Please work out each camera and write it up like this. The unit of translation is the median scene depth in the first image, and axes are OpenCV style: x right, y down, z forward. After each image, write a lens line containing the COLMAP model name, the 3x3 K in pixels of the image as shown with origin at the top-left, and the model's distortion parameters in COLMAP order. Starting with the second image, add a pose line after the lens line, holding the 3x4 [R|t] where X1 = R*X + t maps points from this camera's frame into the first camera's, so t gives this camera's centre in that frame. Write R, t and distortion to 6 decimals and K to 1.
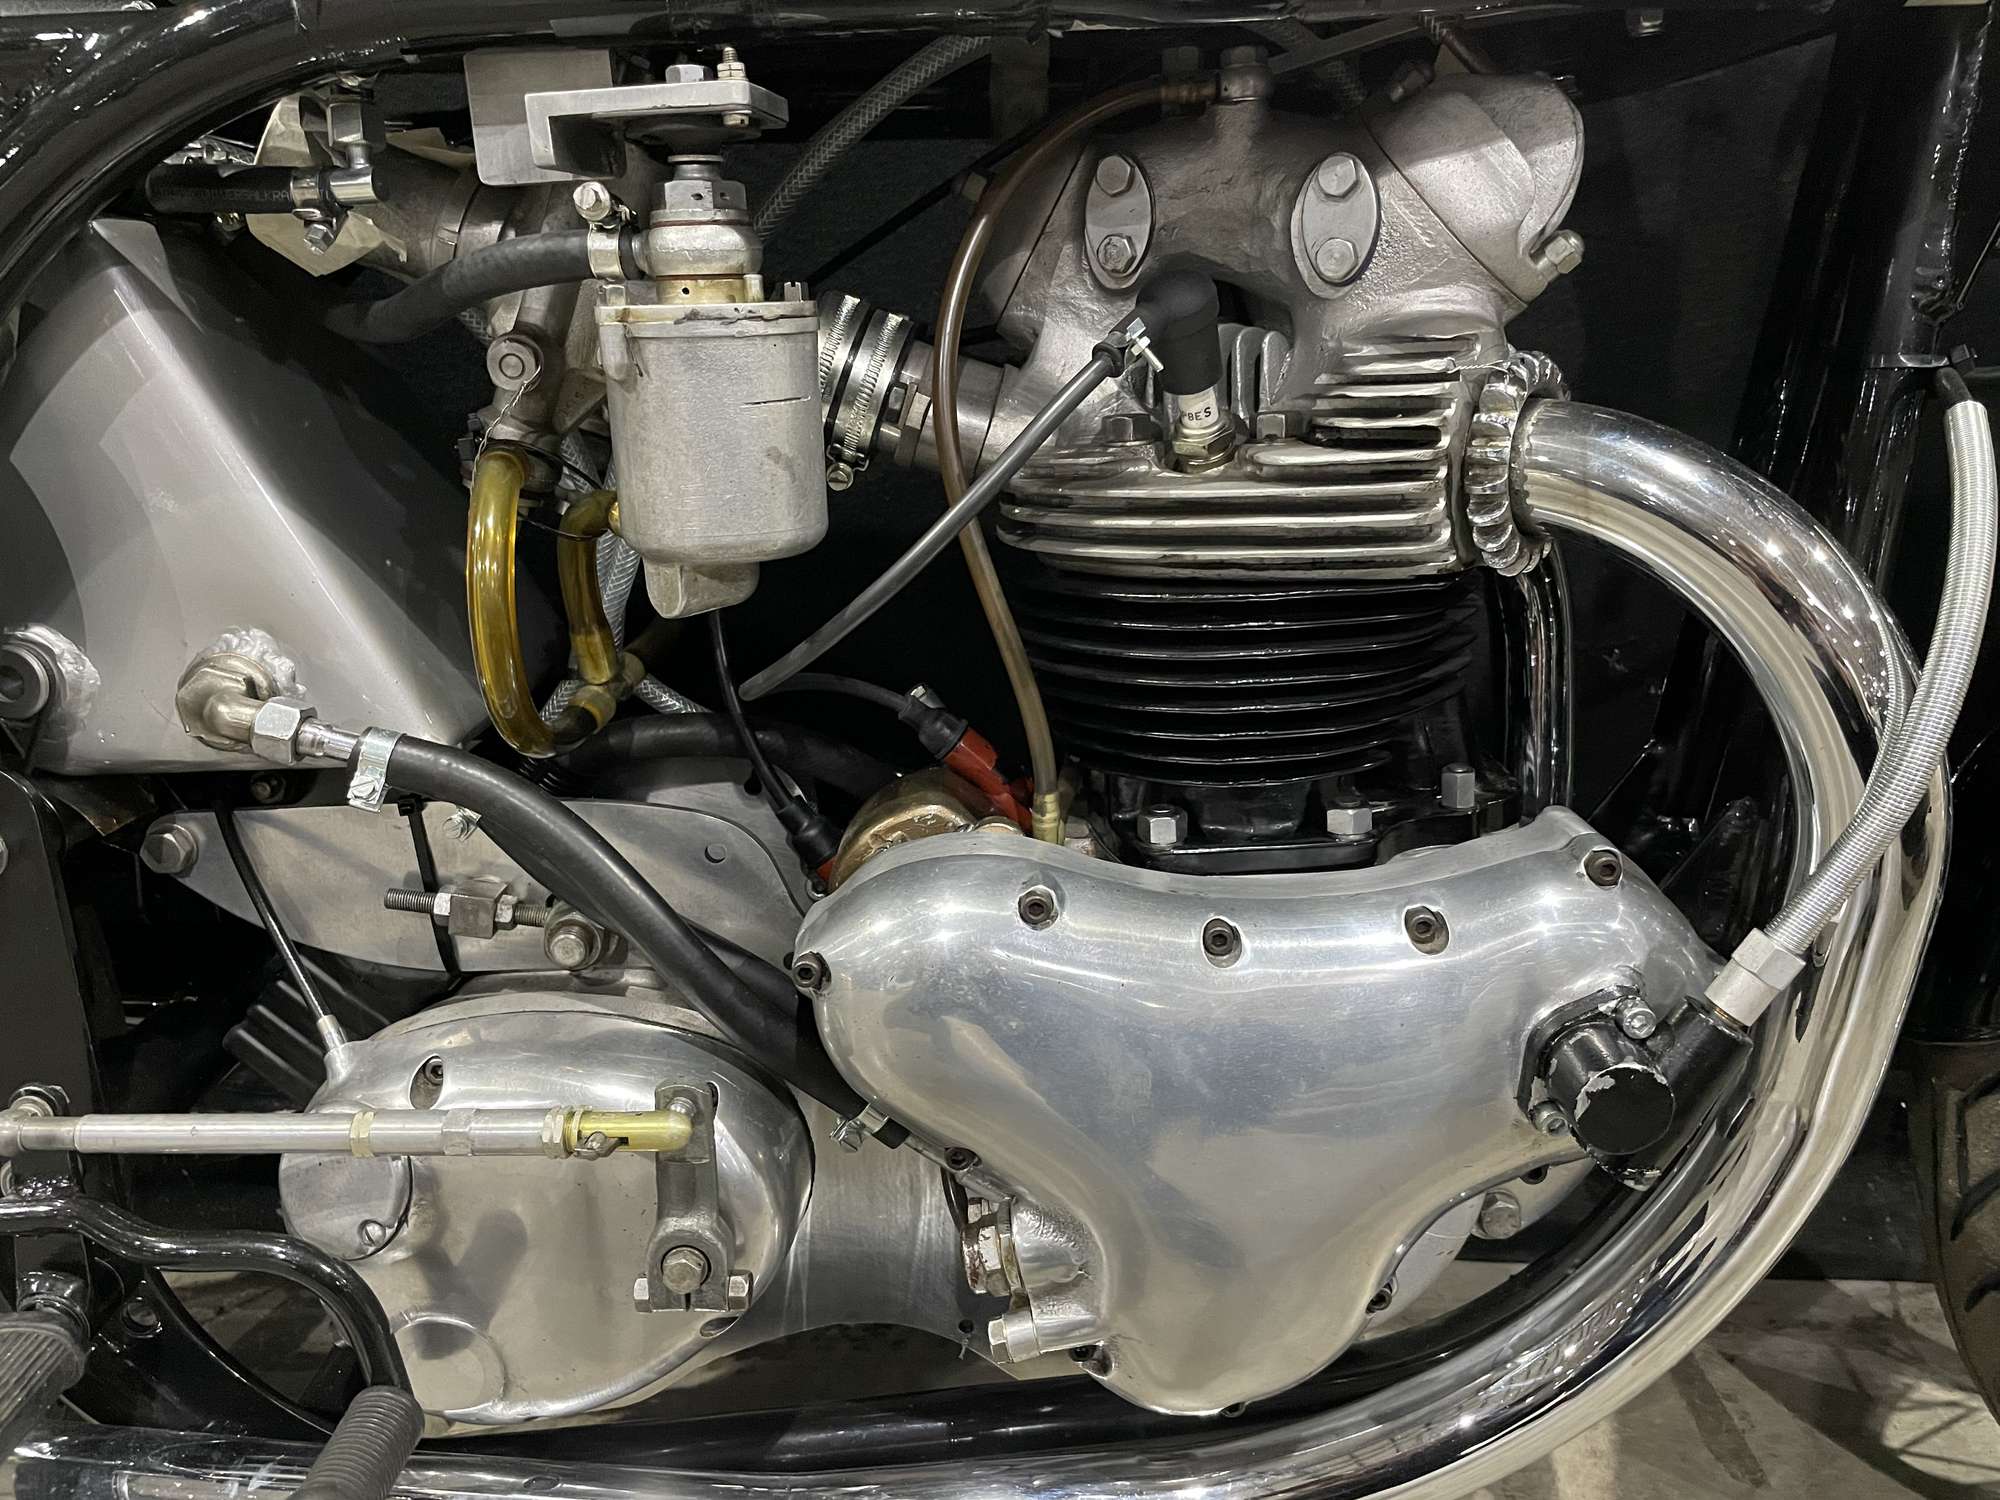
lens RADIAL K [[1580.6, 0, 1000.0], [0, 1580.6, 750.0], [0, 0, 1]] dist [0.090196, -0.105020]
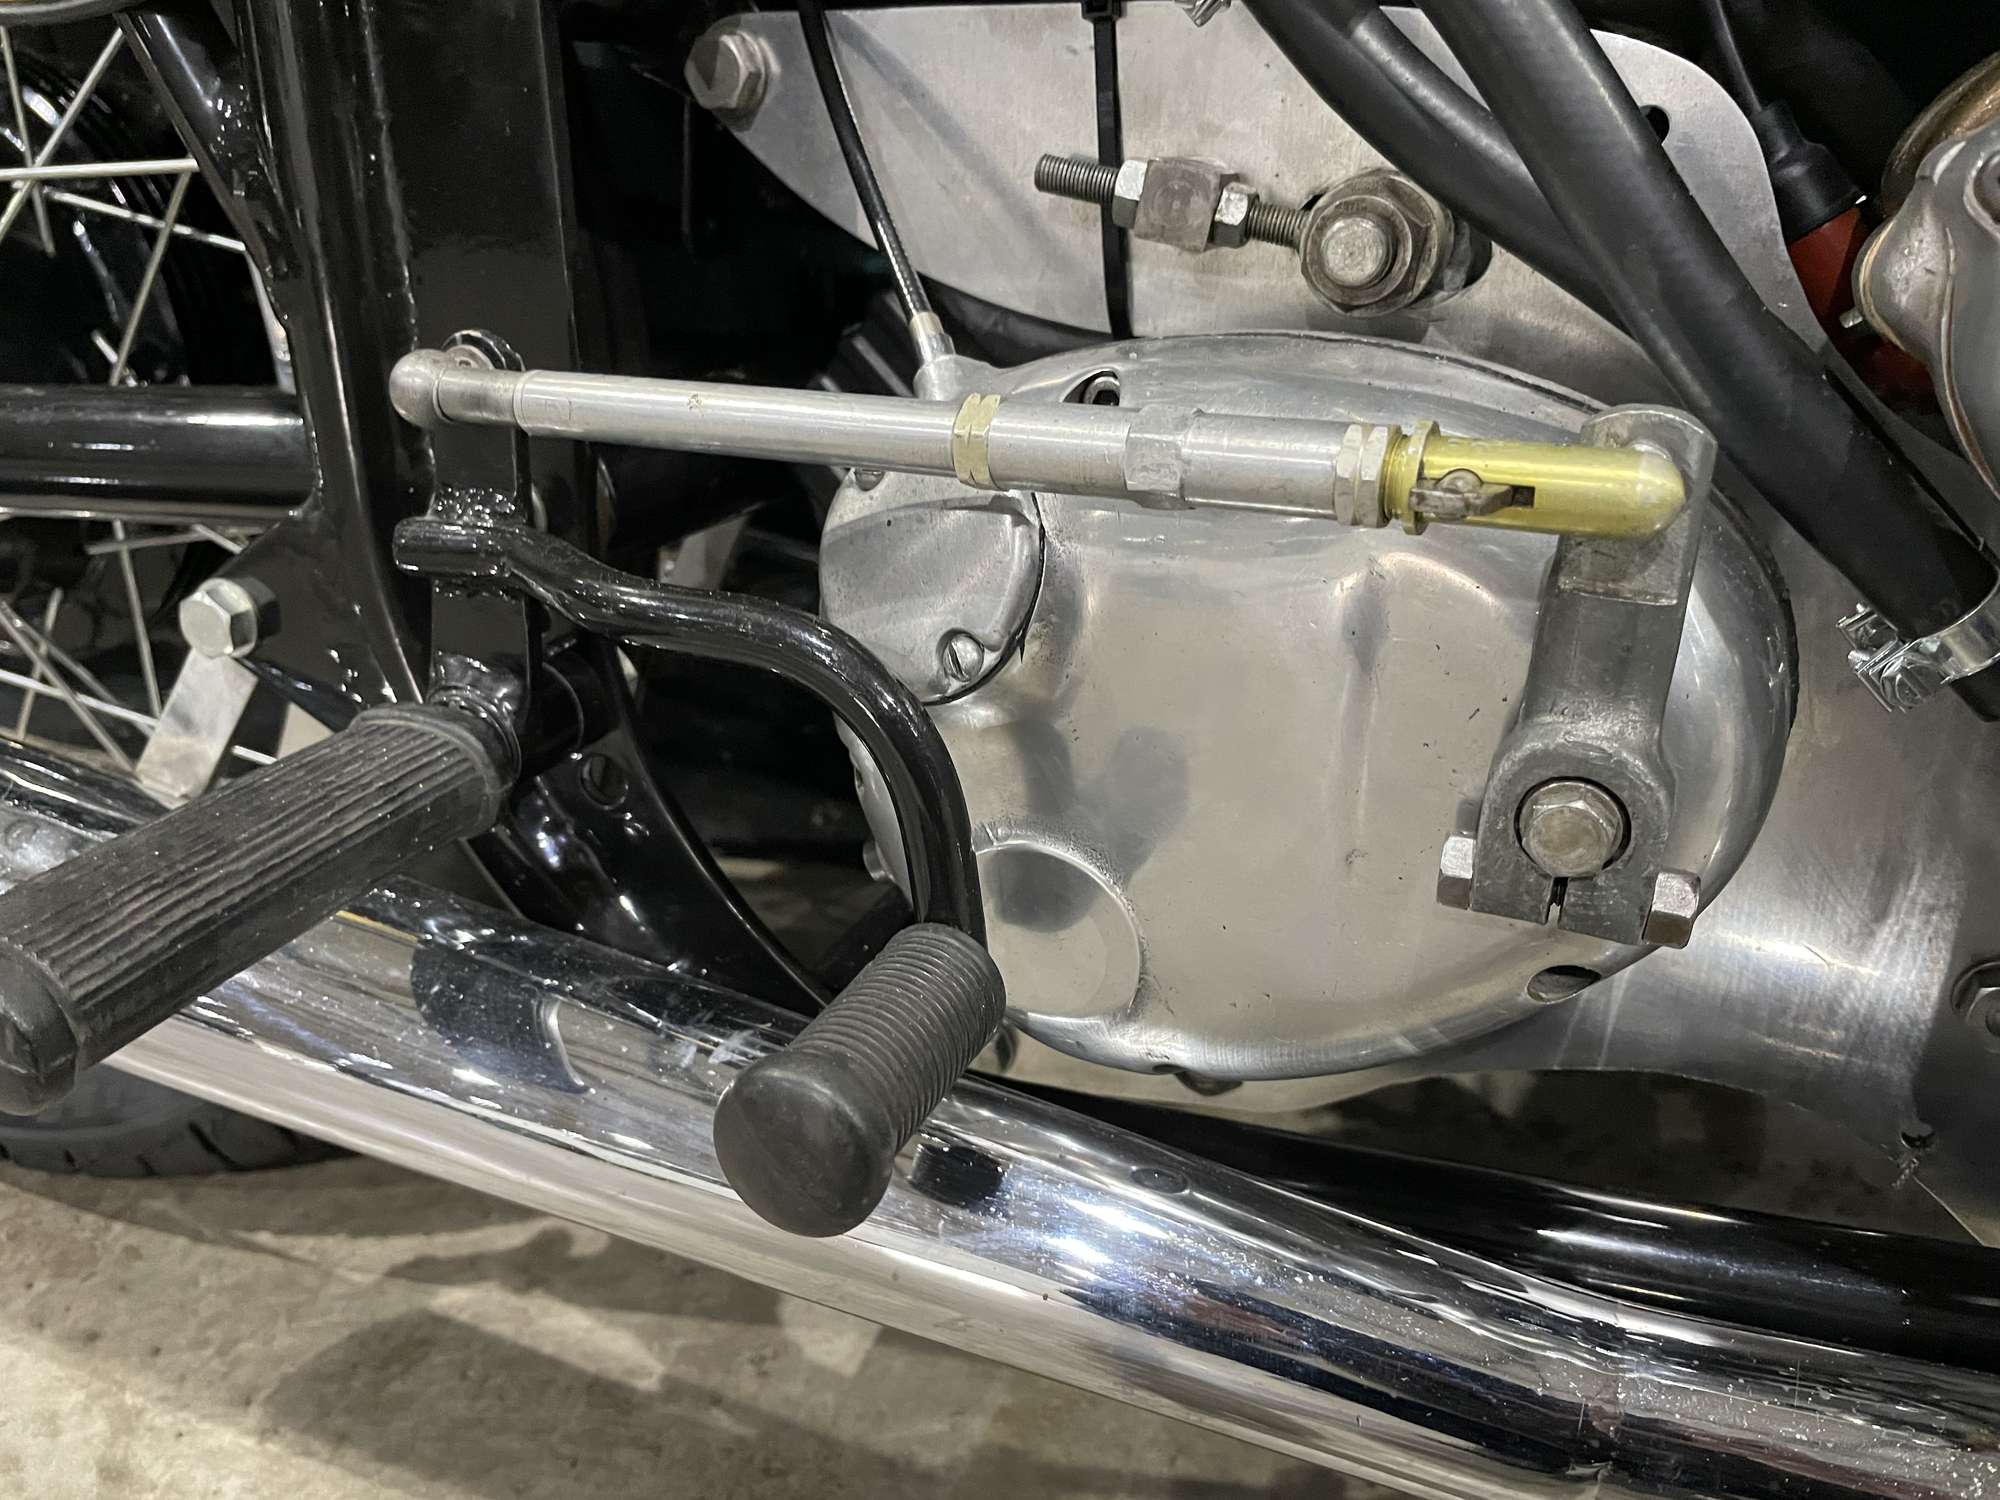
lens RADIAL K [[1595.3, 0, 1004.6], [0, 1595.3, 717.3], [0, 0, 1]] dist [0.098143, -0.176567]
pose [[0.935008, 0.173833, -0.309100, -0.208820], [-0.143944, 0.982622, 0.117190, 0.257863], [0.324100, -0.065081, 0.943781, 0.499265]]
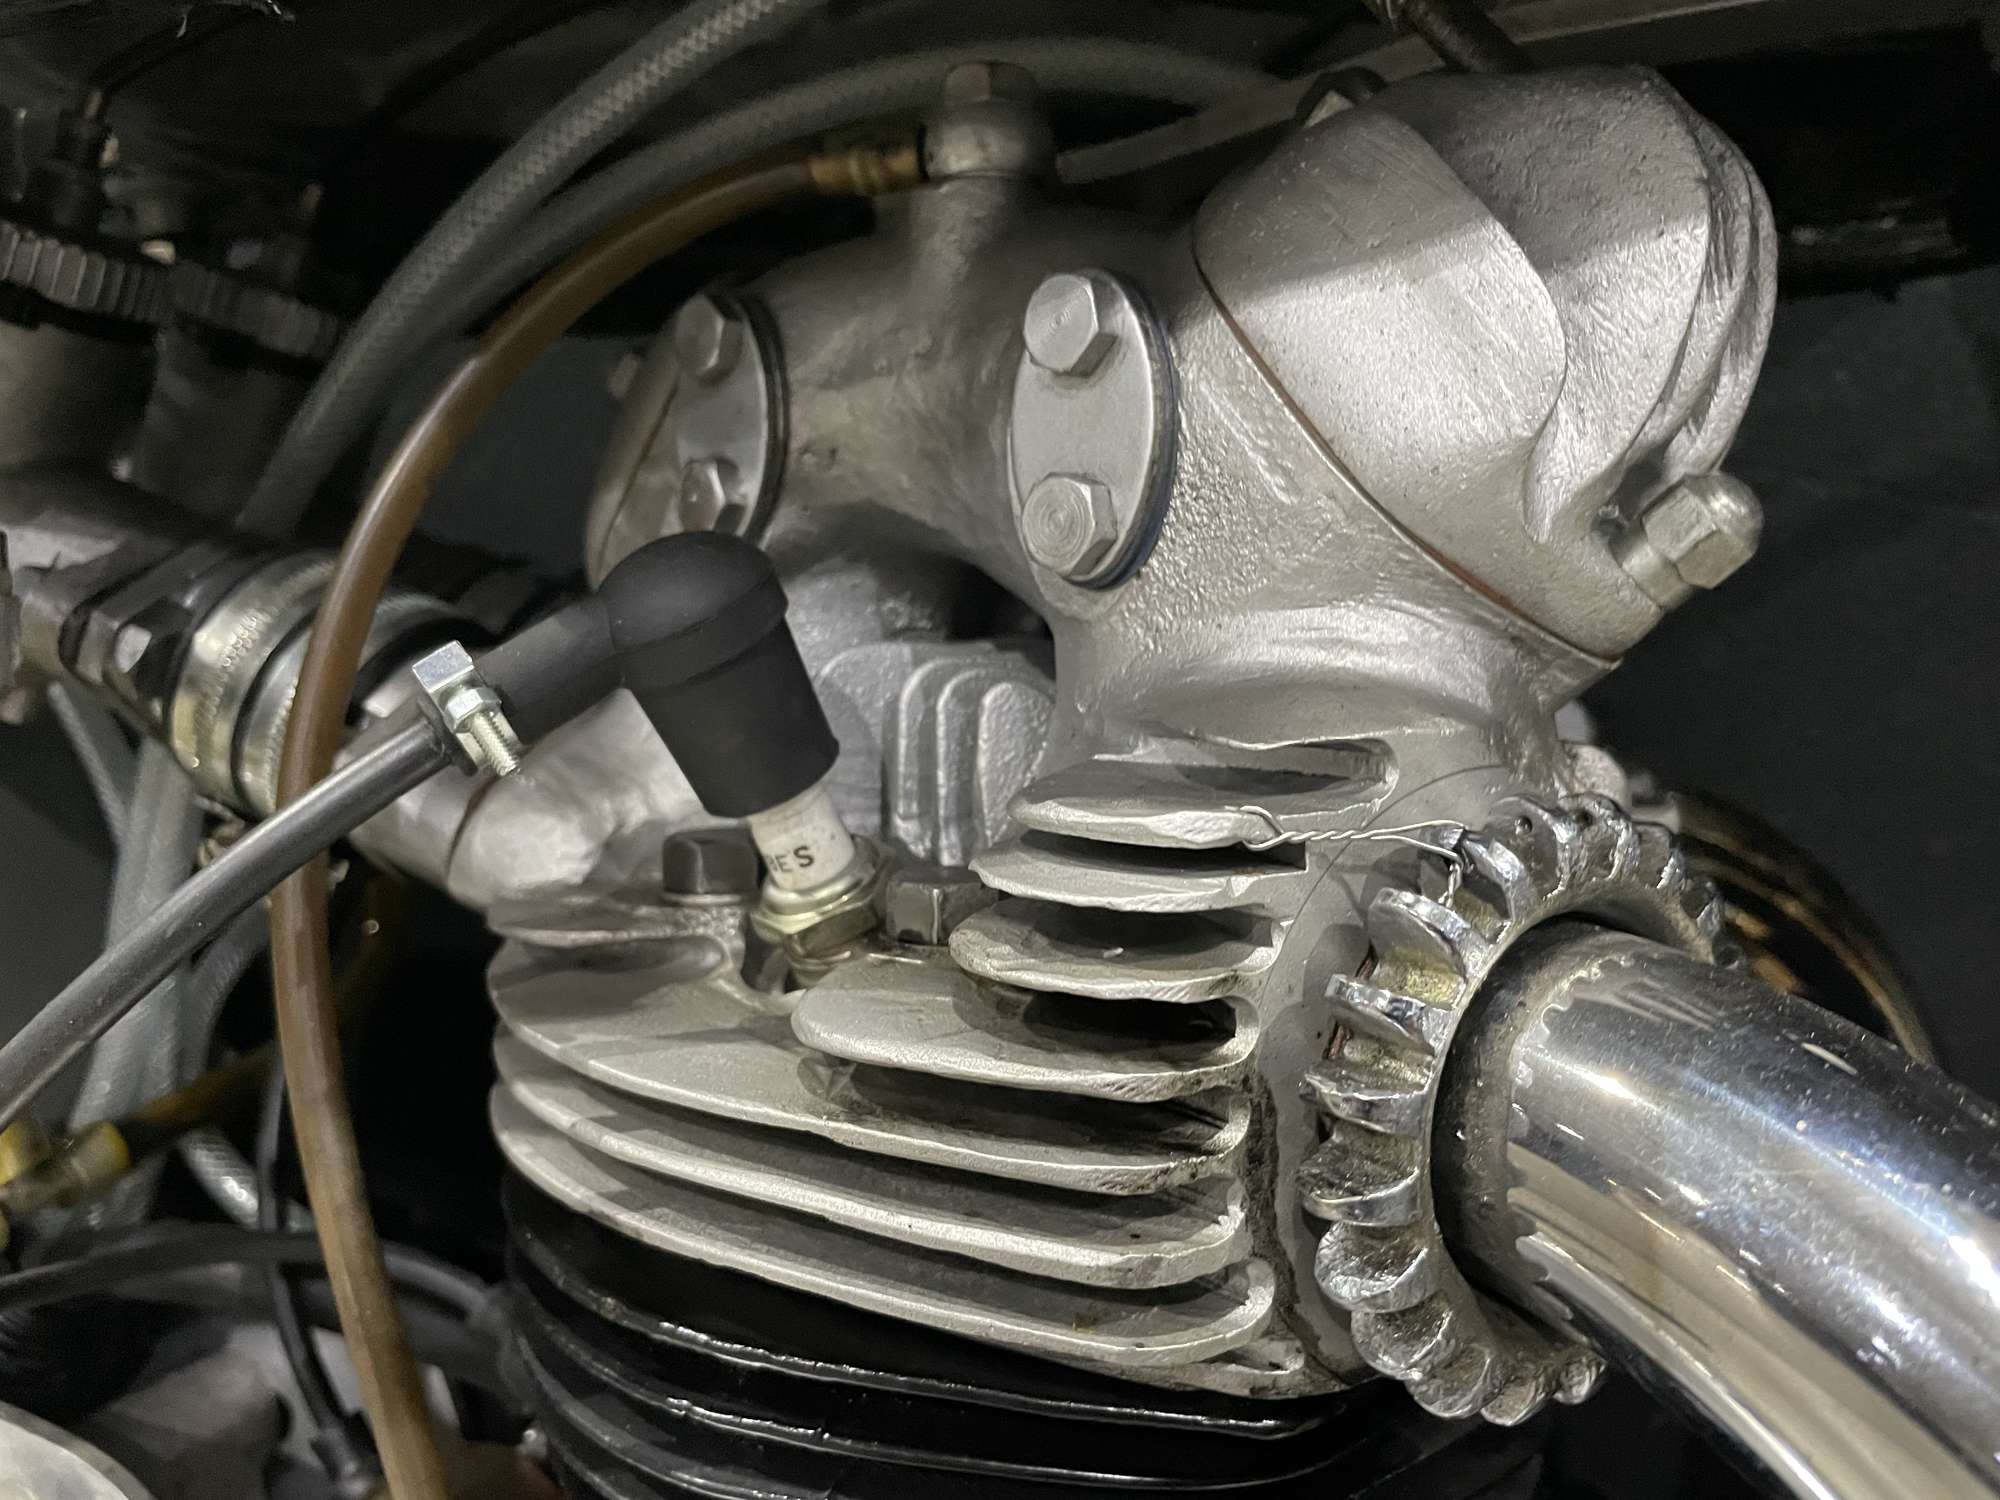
lens RADIAL K [[1595.3, 0, 1004.6], [0, 1595.3, 717.3], [0, 0, 1]] dist [0.098143, -0.176567]
pose [[0.949740, 0.068368, -0.305483, 0.312579], [-0.120353, 0.980601, -0.154712, -0.191493], [0.288980, 0.183702, 0.939545, 0.613366]]
